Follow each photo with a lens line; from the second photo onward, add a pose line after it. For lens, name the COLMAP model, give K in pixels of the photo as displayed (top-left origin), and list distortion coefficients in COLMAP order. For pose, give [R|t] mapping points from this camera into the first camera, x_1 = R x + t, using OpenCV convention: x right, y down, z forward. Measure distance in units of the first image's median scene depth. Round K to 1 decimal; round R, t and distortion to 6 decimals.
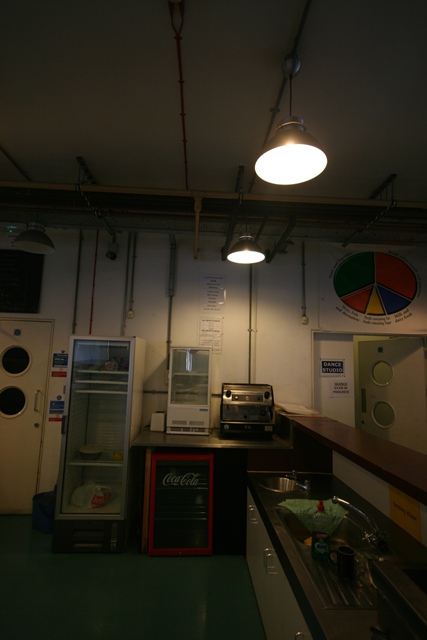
lens RADIAL K [[351.7, 0, 211.5], [0, 351.7, 321.4], [0, 0, 1]] dist [0.007934, -0.000703]
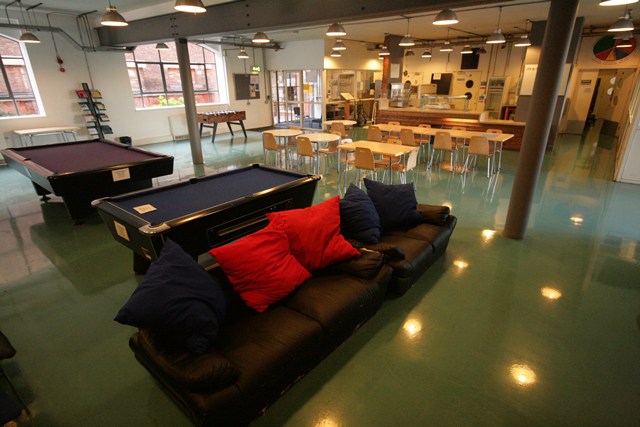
lens RADIAL K [[351.7, 0, 317.0], [0, 351.7, 215.5], [0, 0, 1]] dist [0.007934, -0.000703]
pose [[0.747287, 0.202520, -0.632889, 0.773630], [0.118120, 0.896774, 0.426432, -0.384750], [0.653919, -0.393424, 0.646226, -2.711666]]
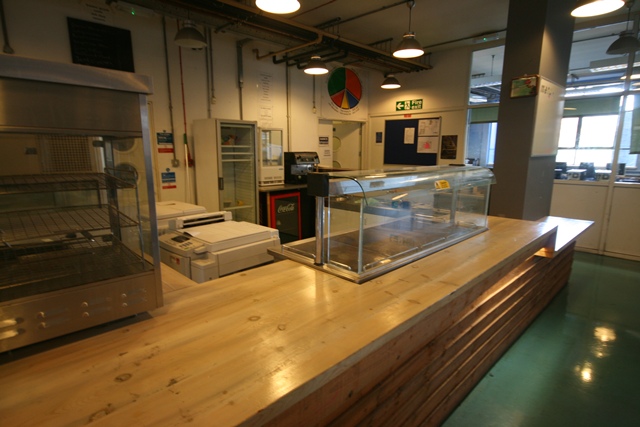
lens RADIAL K [[351.7, 0, 320.3], [0, 351.7, 216.3], [0, 0, 1]] dist [0.007934, -0.000703]
pose [[0.734498, -0.160237, 0.659421, -0.865609], [-0.065042, 0.950626, 0.303446, -0.034631], [-0.675486, -0.265771, 0.687811, -0.237290]]
